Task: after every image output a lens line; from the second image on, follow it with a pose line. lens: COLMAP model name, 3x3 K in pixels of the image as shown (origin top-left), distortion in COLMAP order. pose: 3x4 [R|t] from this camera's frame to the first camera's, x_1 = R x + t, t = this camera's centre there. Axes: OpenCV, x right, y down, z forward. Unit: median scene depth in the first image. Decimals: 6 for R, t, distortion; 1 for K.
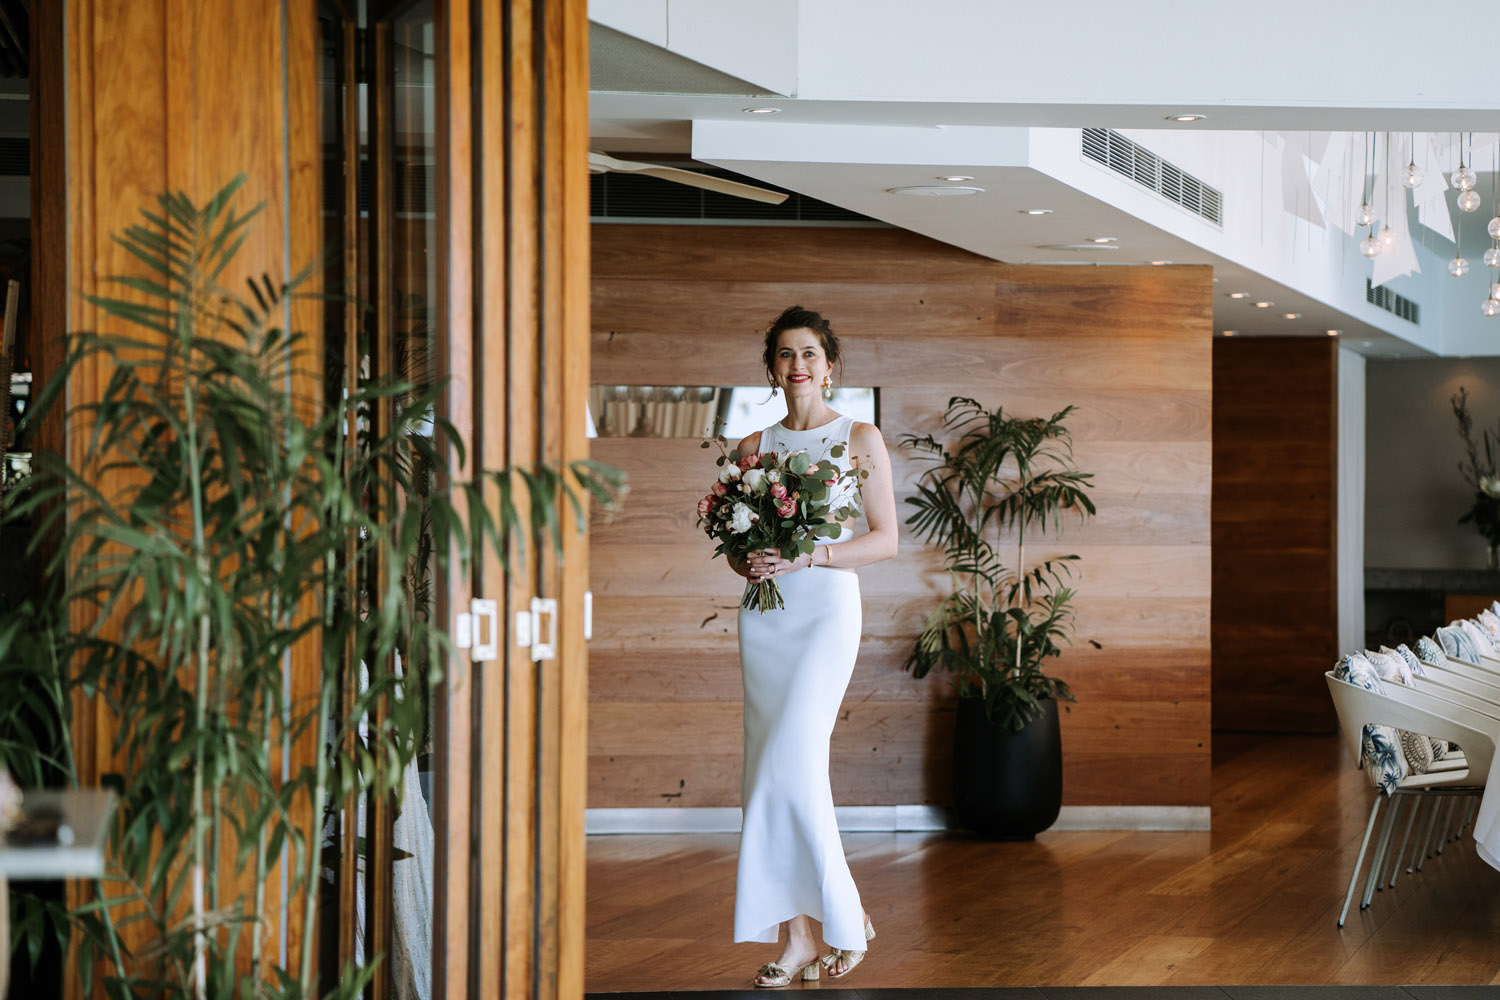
lens RADIAL K [[3609.8, 0, 750.0], [0, 3609.8, 500.0], [0, 0, 1]] dist [0.006200, -0.041834]
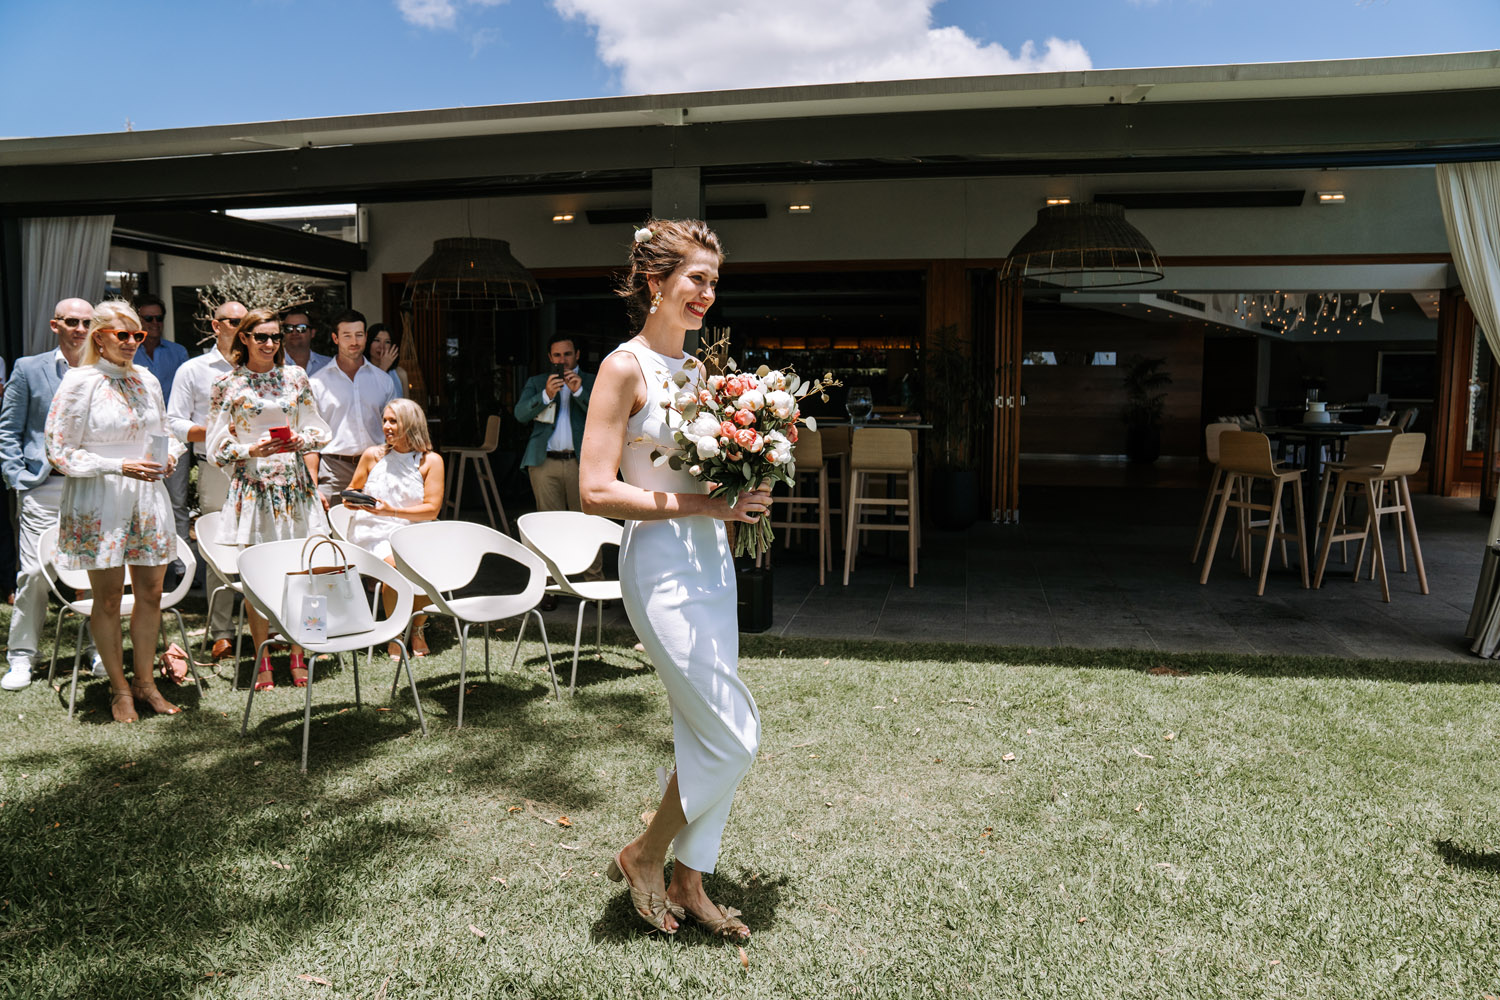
lens RADIAL K [[1045.6, 0, 750.0], [0, 1045.6, 500.0], [0, 0, 1]] dist [-0.000669, 0.000021]
pose [[0.942501, 0.037917, -0.332044, 0.045138], [-0.000753, 0.993782, 0.111345, 0.003513], [0.334201, -0.104692, 0.936669, -0.282197]]
